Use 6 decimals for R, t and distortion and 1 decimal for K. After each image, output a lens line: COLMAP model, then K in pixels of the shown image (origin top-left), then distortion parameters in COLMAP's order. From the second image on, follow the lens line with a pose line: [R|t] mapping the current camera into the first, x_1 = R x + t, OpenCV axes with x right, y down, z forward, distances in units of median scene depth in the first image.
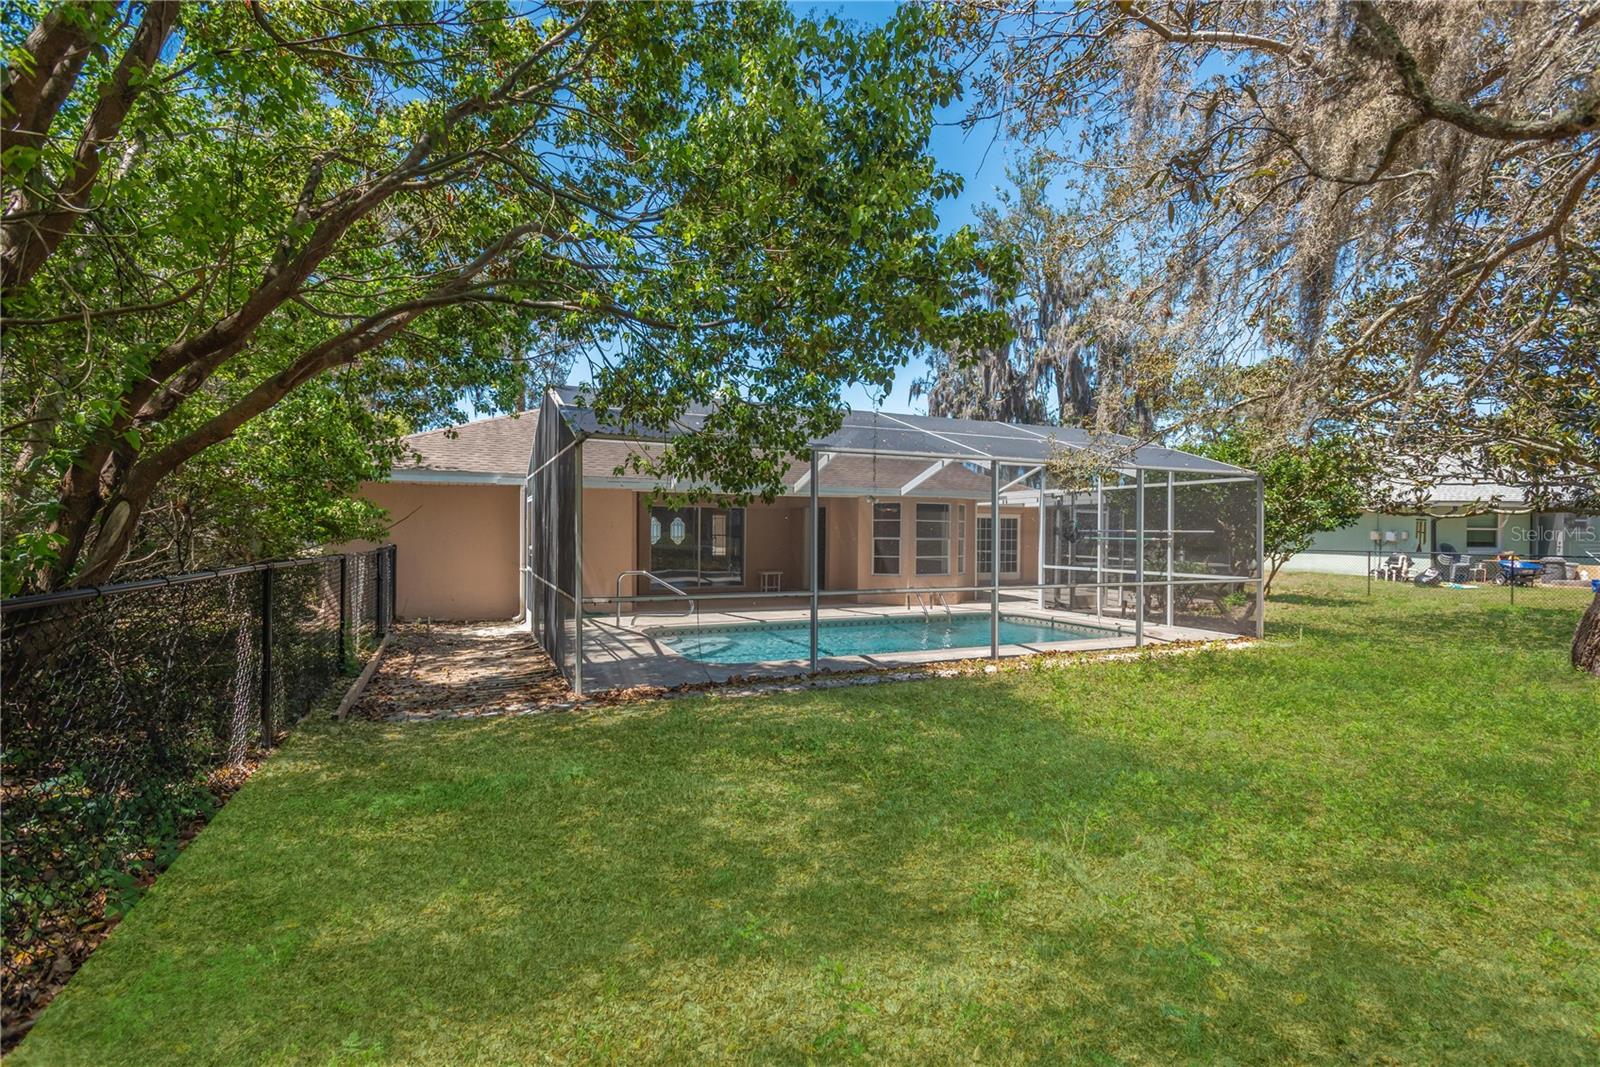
lens RADIAL K [[751.2, 0, 798.6], [0, 751.2, 525.5], [0, 0, 1]] dist [0.000649, 0.000460]
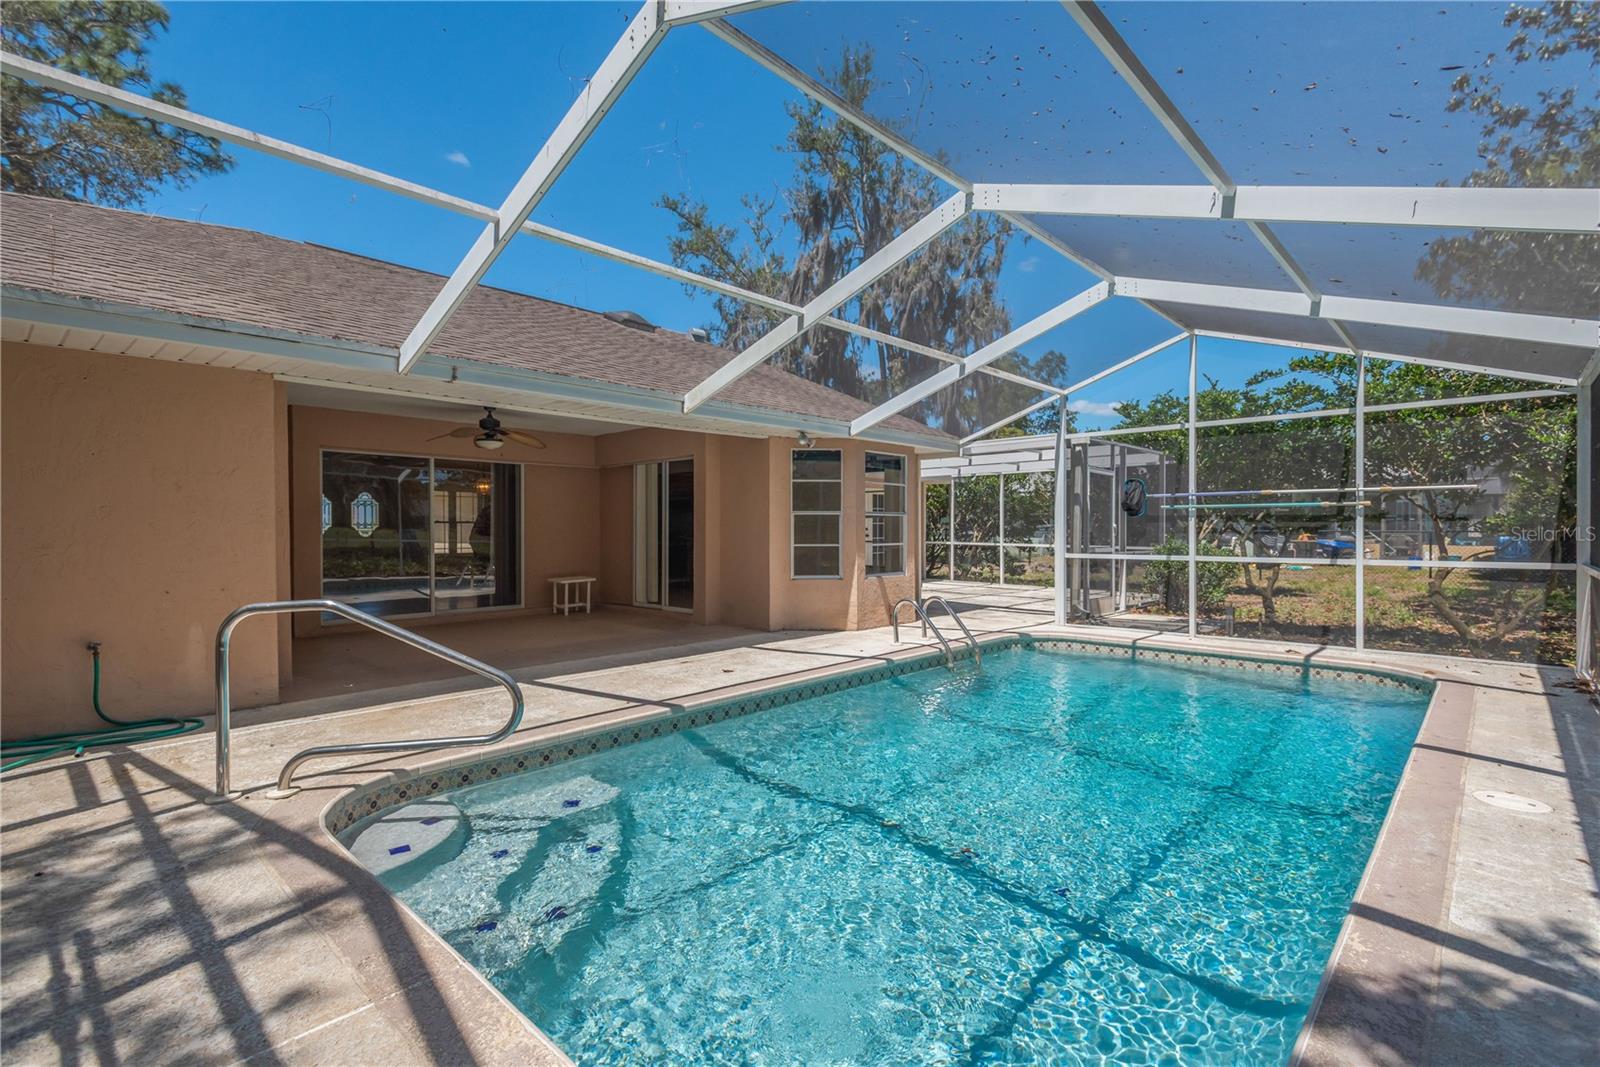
lens RADIAL K [[751.2, 0, 797.0], [0, 751.2, 534.0], [0, 0, 1]] dist [0.000649, 0.000460]
pose [[0.924745, -0.009920, 0.380459, -0.110194], [0.005433, 0.999902, 0.012865, 0.026267], [-0.380549, -0.009830, 0.924708, 0.493097]]
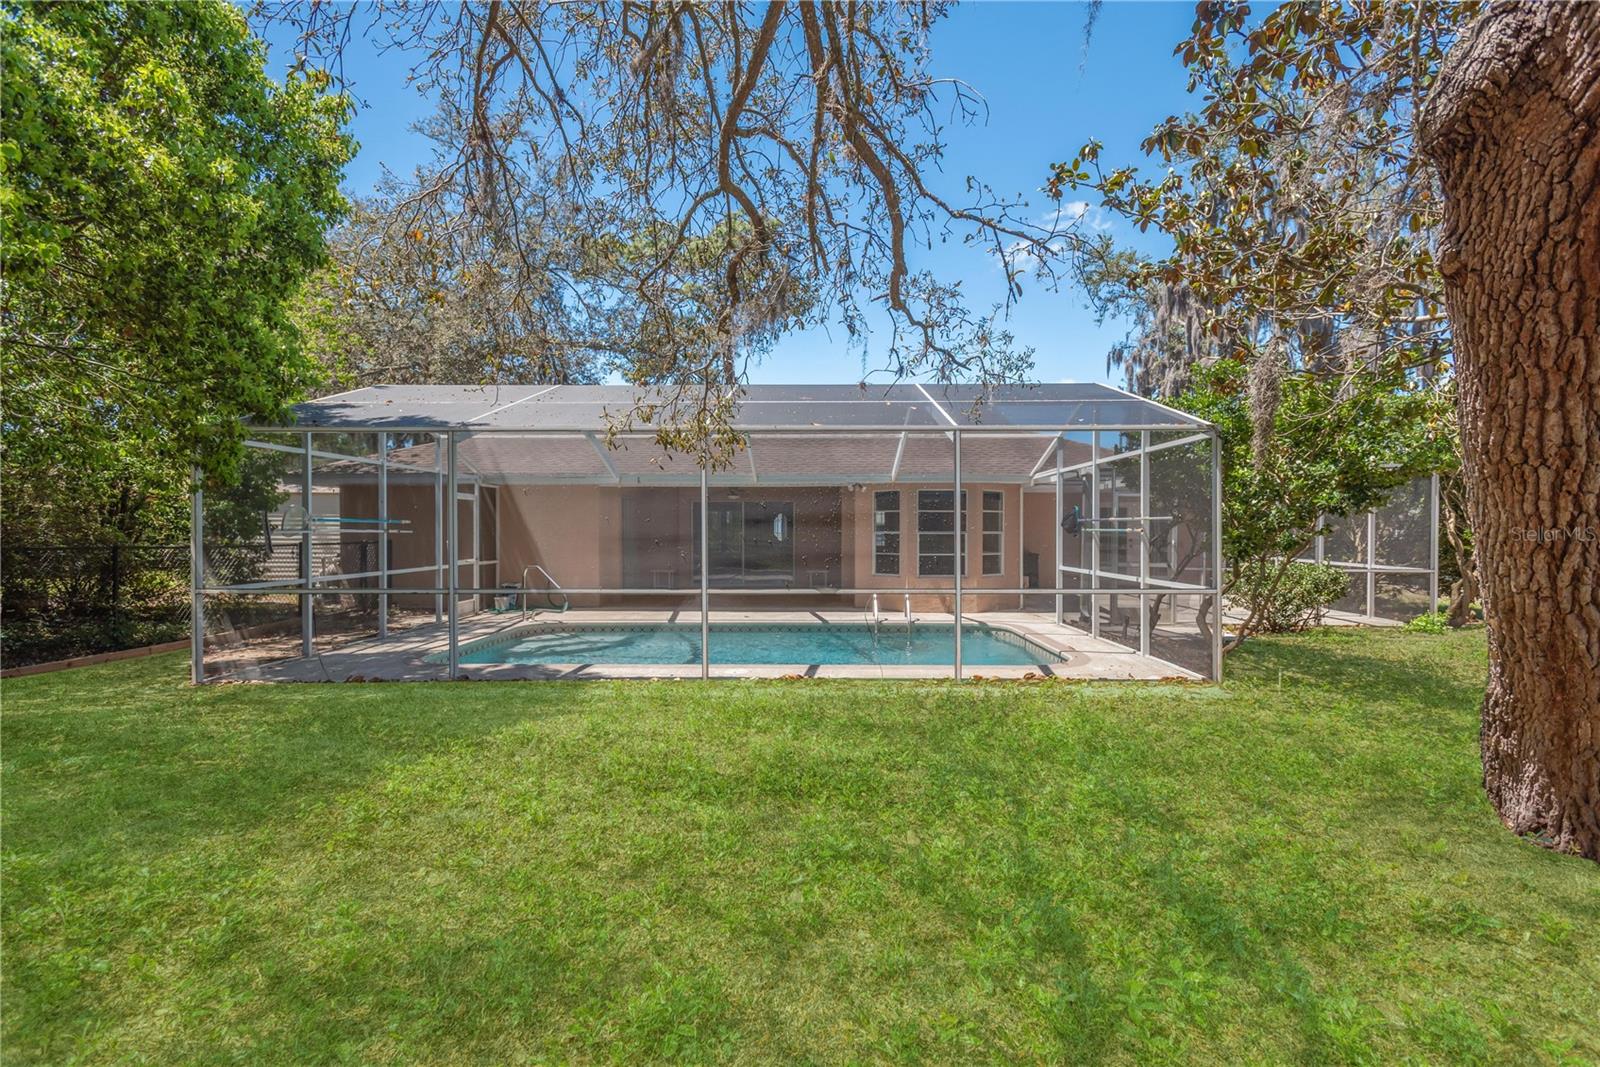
lens RADIAL K [[710.3, 0, 802.9], [0, 710.3, 531.5], [0, 0, 1]] dist [-0.002080, -0.000027]
pose [[0.867340, -0.003941, -0.497701, 0.443095], [0.009875, 0.999908, 0.009291, 0.007575], [0.497619, -0.012973, 0.867299, 0.239081]]
